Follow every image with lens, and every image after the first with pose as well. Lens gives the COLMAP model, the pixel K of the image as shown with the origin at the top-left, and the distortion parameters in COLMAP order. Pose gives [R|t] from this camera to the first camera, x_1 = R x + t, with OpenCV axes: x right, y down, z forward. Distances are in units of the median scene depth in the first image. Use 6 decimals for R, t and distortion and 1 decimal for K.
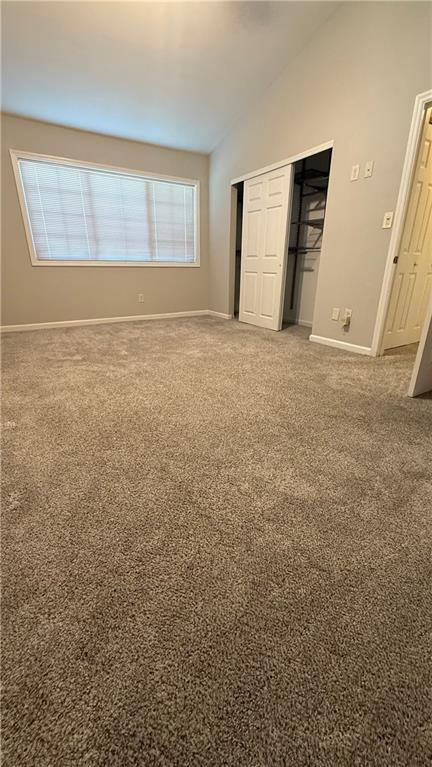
lens RADIAL K [[303.5, 0, 210.6], [0, 303.5, 385.6], [0, 0, 1]] dist [0.002607, 0.001047]
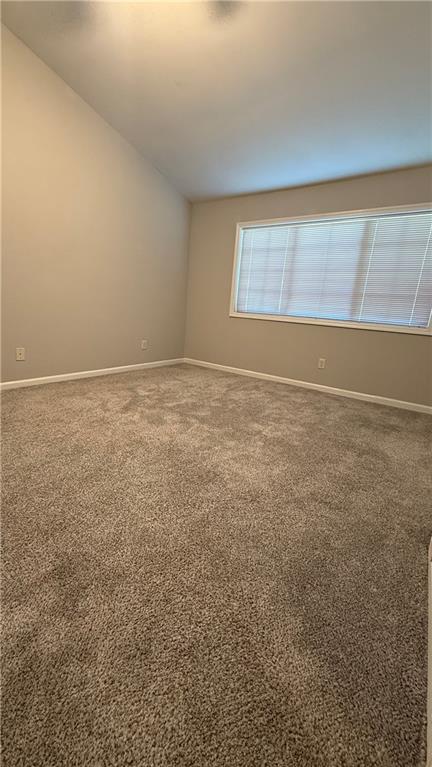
lens RADIAL K [[303.5, 0, 218.0], [0, 303.5, 384.6], [0, 0, 1]] dist [0.002607, 0.001047]
pose [[0.394945, 0.244930, -0.885453, 0.415896], [-0.406693, 0.910837, 0.070551, -0.208480], [0.823783, 0.332244, 0.459342, 0.491816]]
